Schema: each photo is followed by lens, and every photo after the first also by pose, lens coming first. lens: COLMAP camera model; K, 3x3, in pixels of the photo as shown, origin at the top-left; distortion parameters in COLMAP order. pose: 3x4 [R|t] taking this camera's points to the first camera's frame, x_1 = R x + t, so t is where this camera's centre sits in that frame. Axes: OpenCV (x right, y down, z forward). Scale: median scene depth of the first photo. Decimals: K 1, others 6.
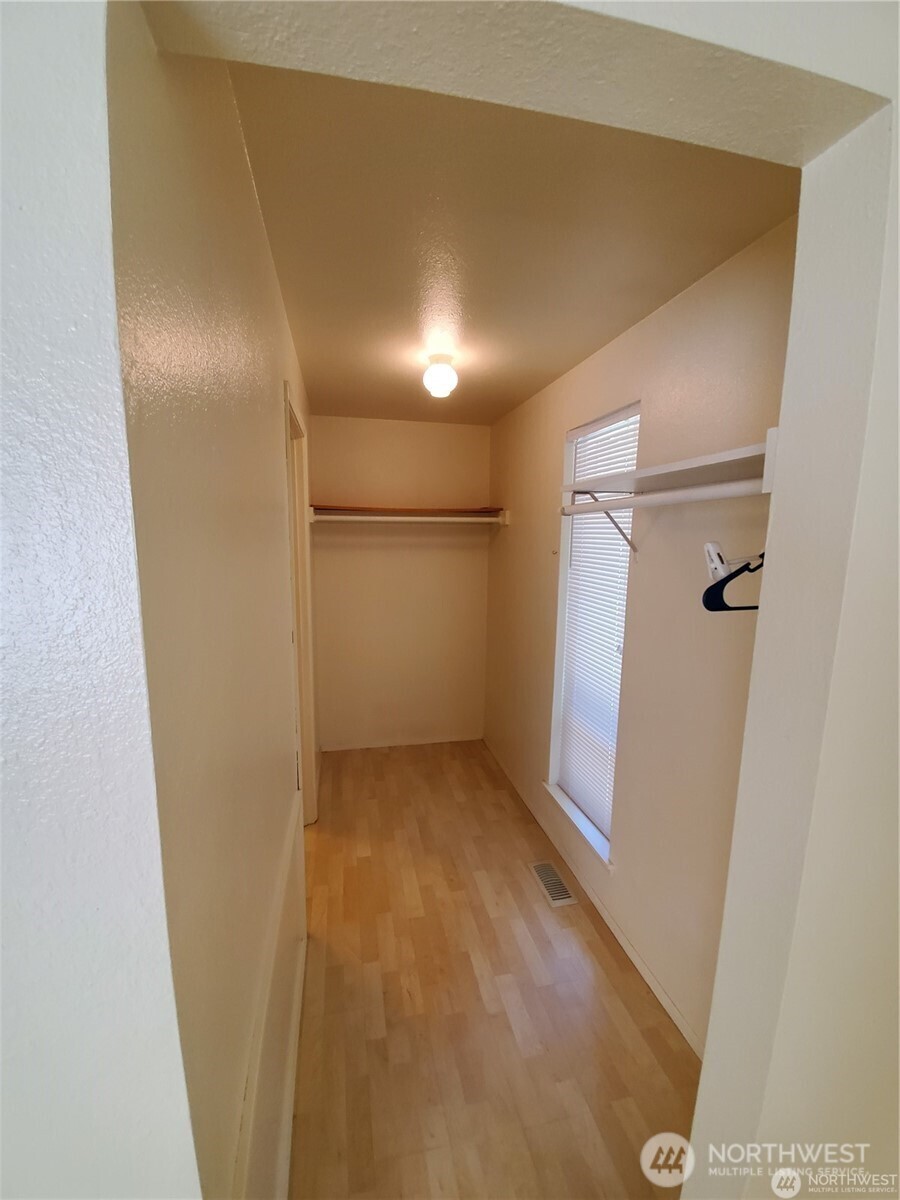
lens RADIAL K [[476.6, 0, 442.4], [0, 476.6, 604.6], [0, 0, 1]] dist [0.003361, -0.008908]
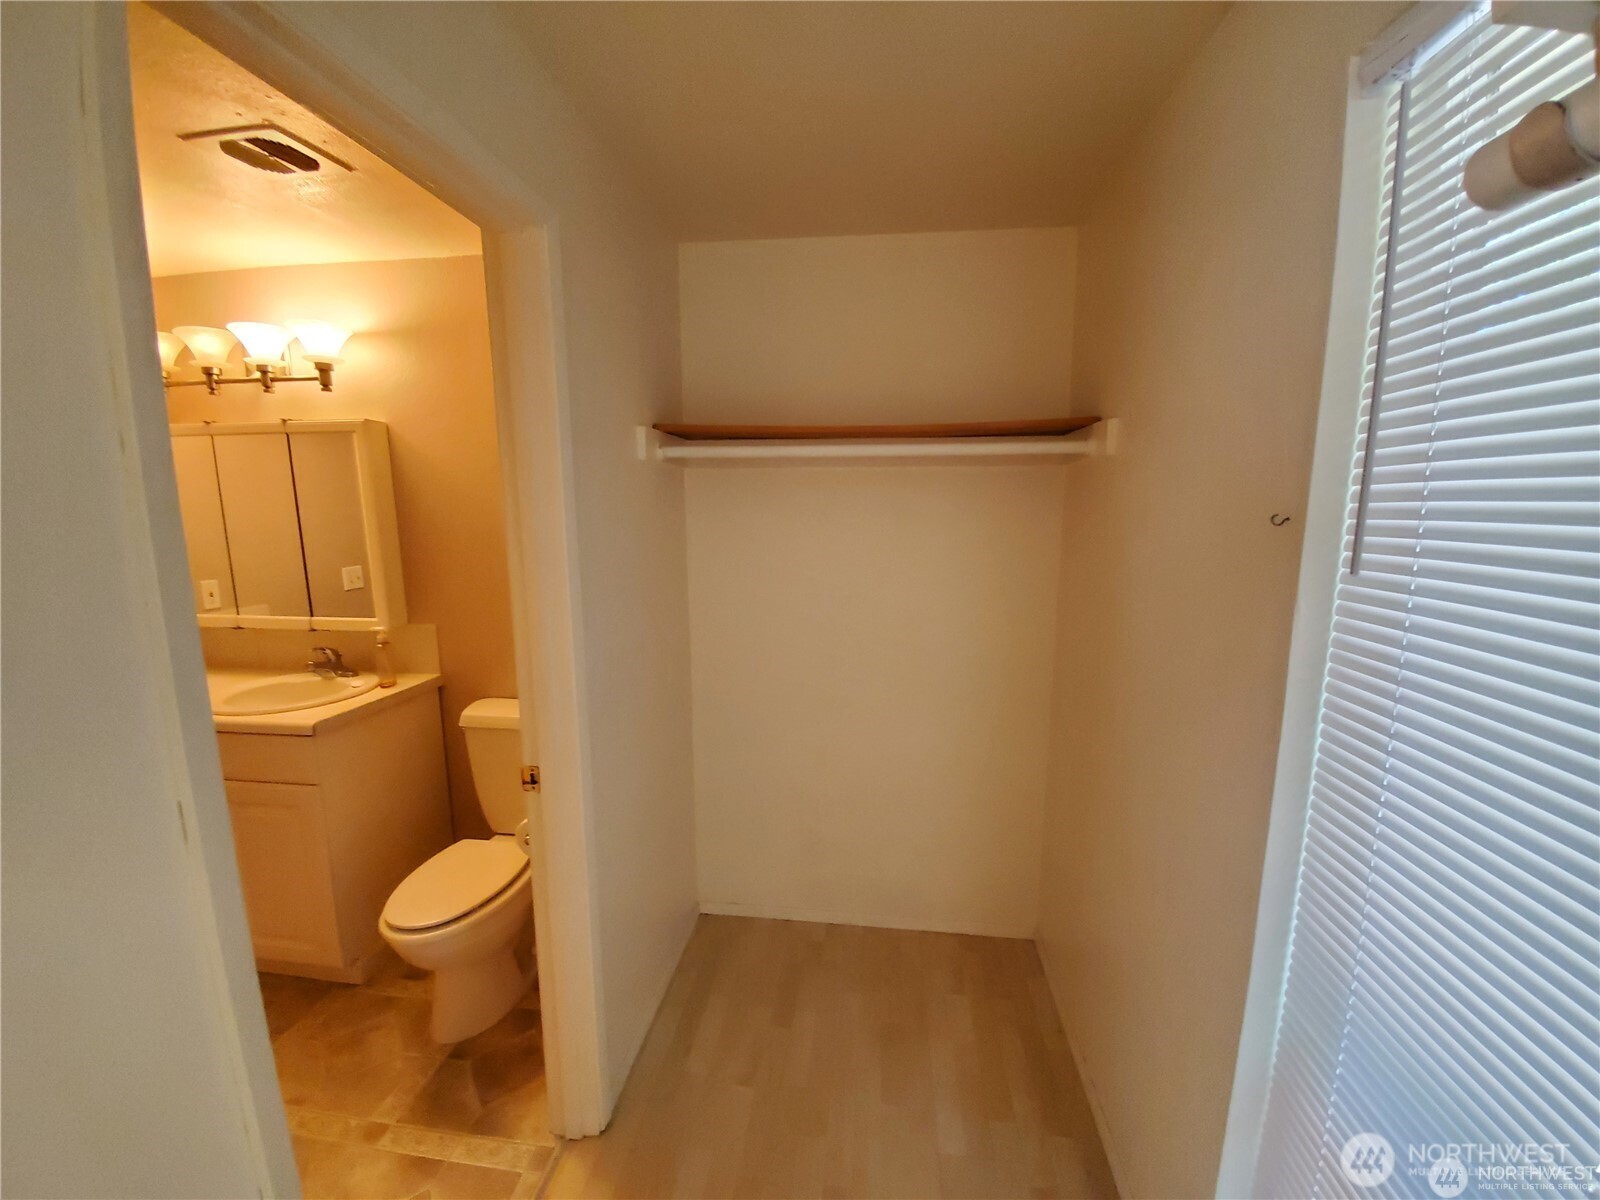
lens RADIAL K [[635.5, 0, 806.7], [0, 635.5, 610.0], [0, 0, 1]] dist [0.003361, -0.008908]
pose [[0.949552, 0.039153, -0.311156, 0.064116], [-0.035321, 0.999215, 0.017941, -0.038947], [0.311614, -0.006045, 0.950190, 0.410971]]
